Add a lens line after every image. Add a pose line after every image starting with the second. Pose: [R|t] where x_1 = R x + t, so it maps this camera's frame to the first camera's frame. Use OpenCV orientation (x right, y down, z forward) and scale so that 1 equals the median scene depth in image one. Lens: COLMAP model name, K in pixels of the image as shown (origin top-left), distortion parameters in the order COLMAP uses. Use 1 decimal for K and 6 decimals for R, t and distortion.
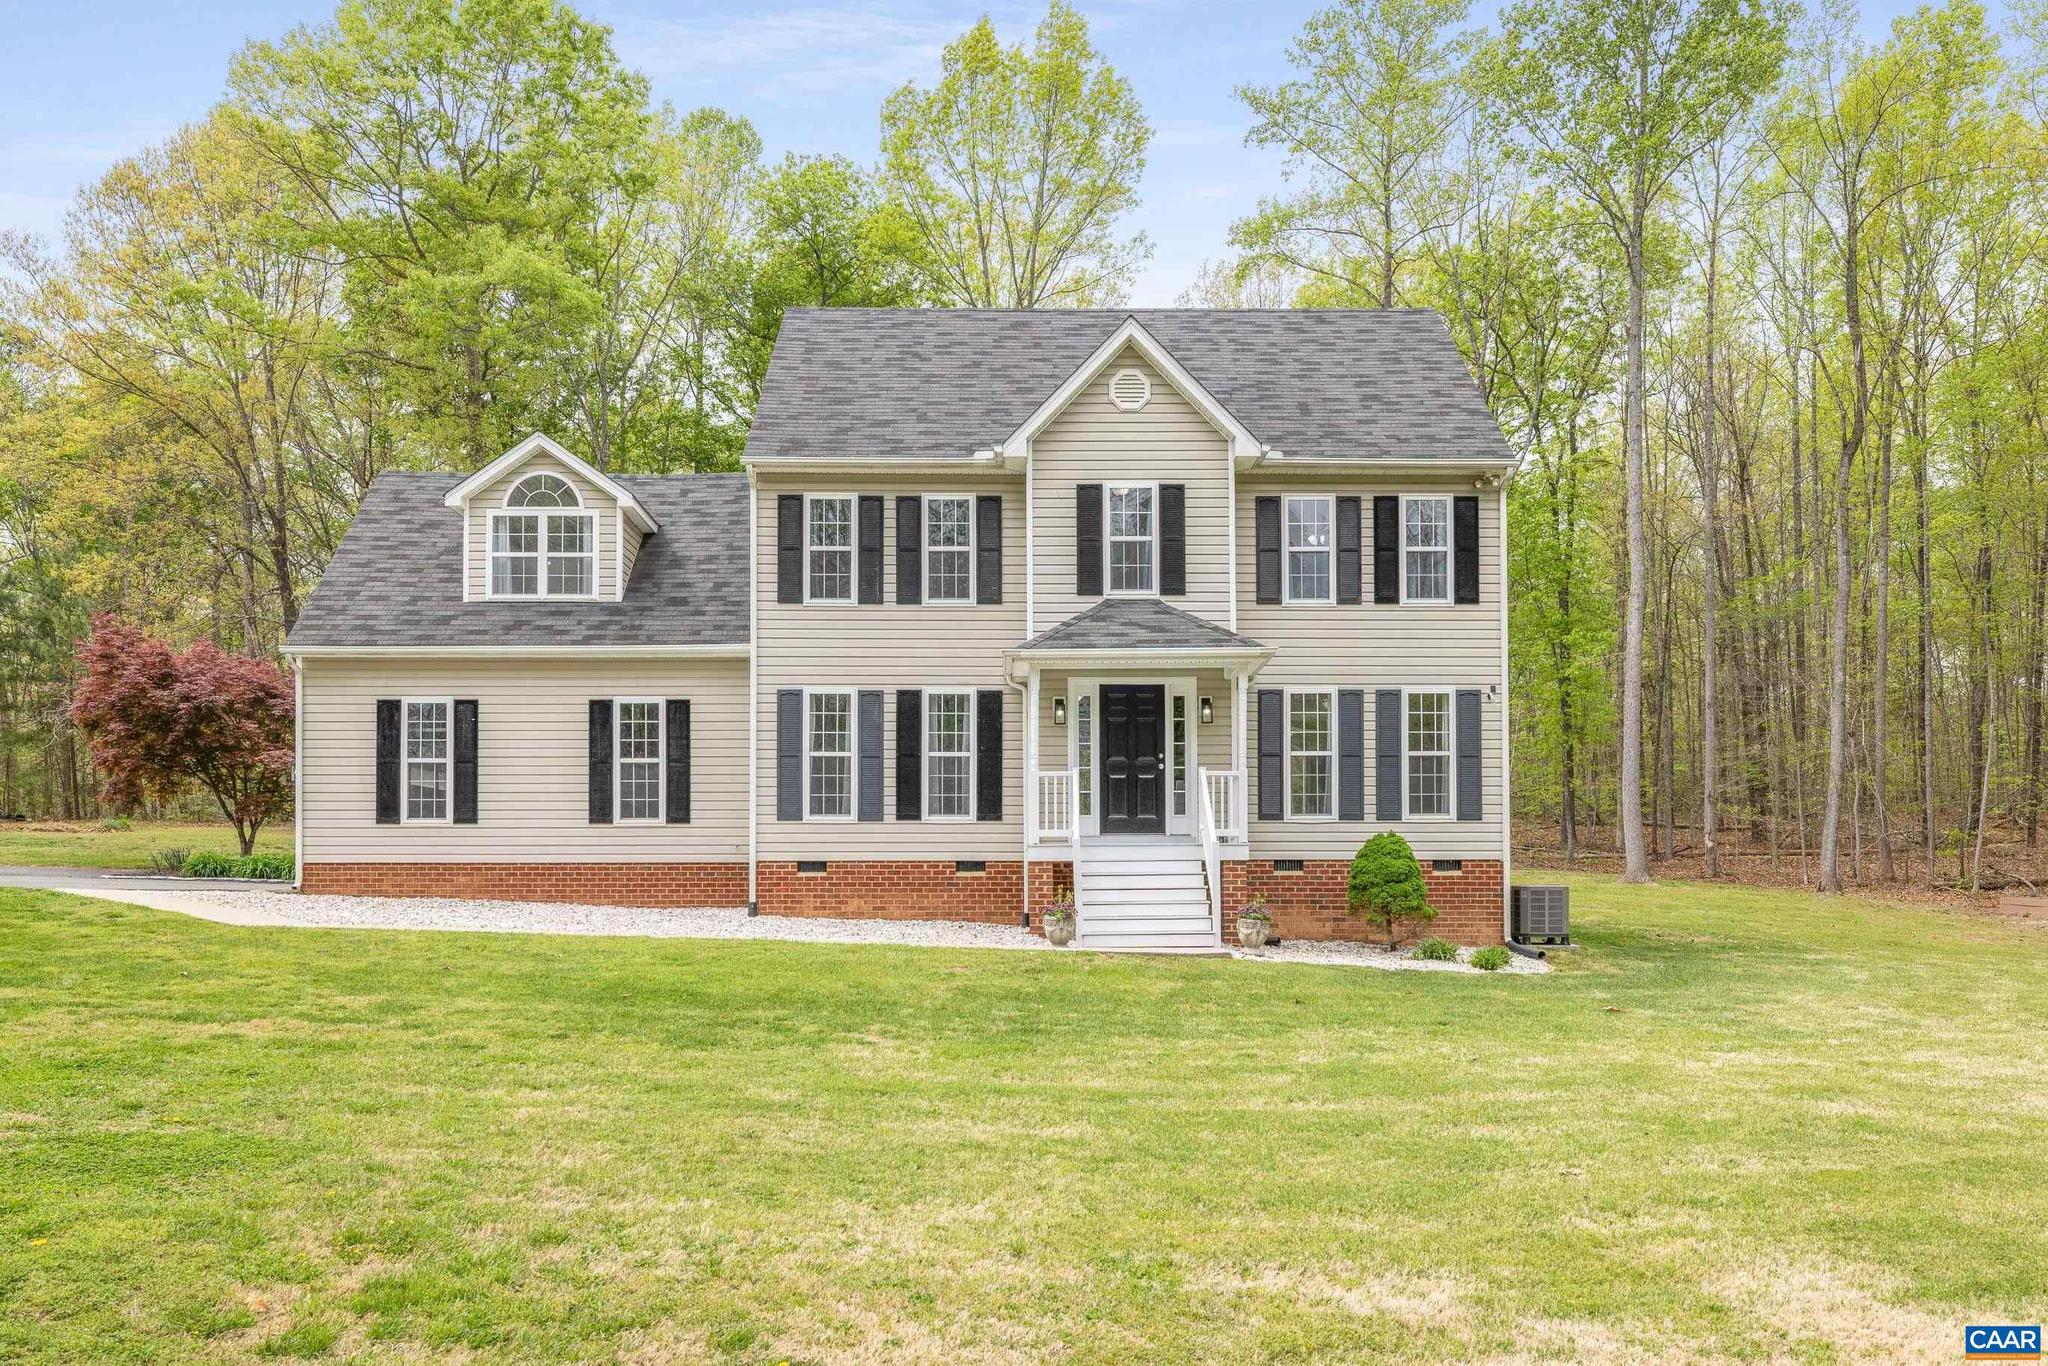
lens RADIAL K [[1531.4, 0, 1032.7], [0, 1531.4, 747.6], [0, 0, 1]] dist [-0.002689, -0.000646]
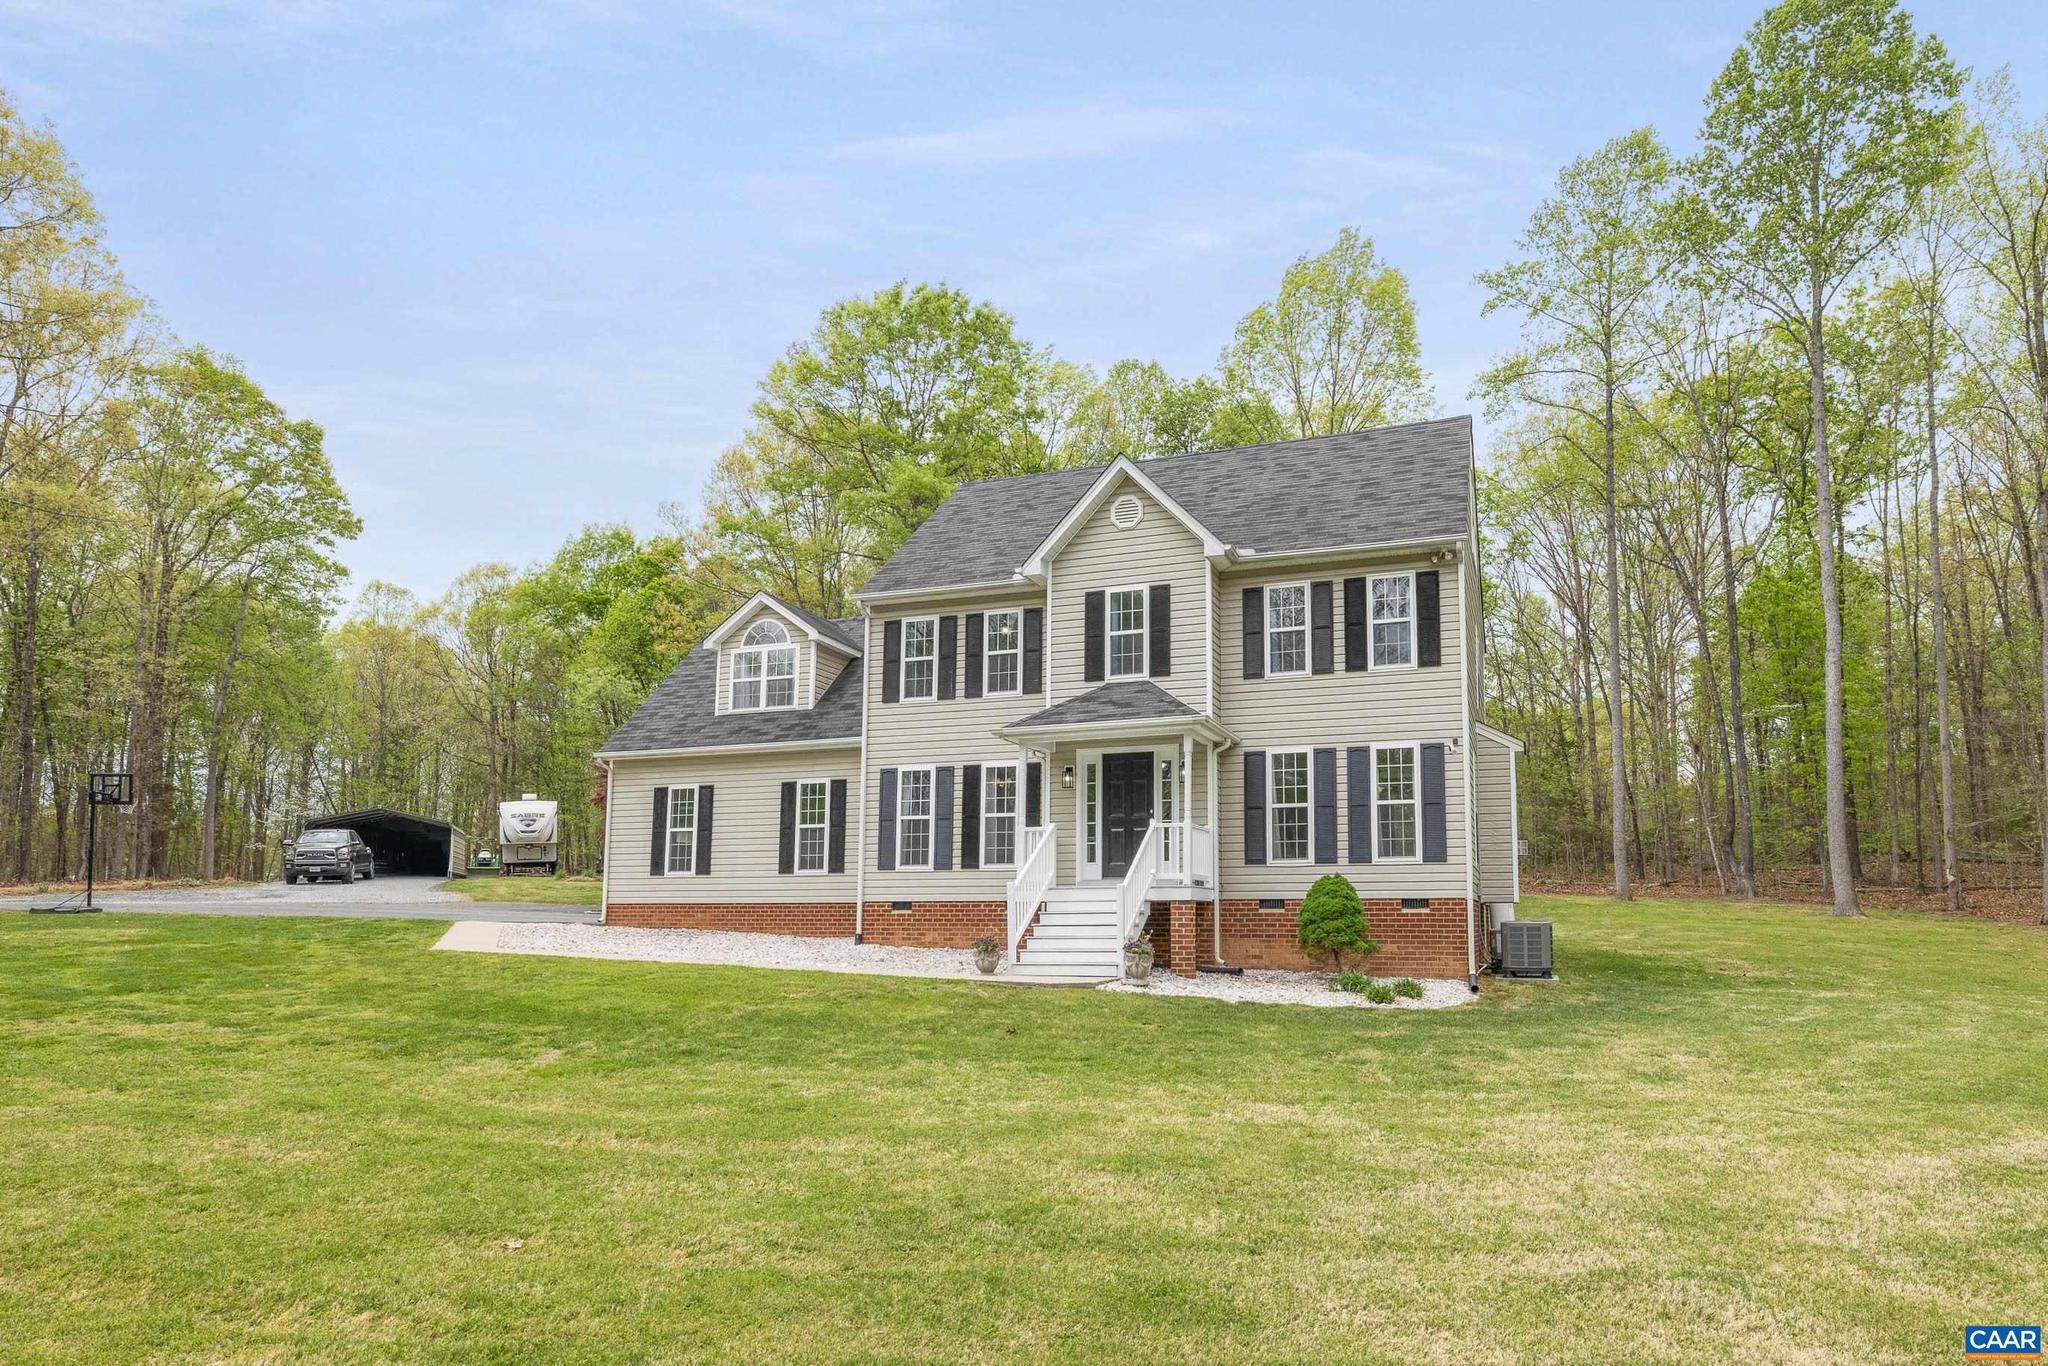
lens RADIAL K [[1126.4, 0, 1090.2], [0, 1126.4, 728.5], [0, 0, 1]] dist [-0.007330, -0.000931]
pose [[0.944270, -0.052983, -0.324880, 0.313596], [0.028647, 0.996444, -0.079241, 0.008845], [0.327923, 0.065518, 0.942430, 0.151159]]
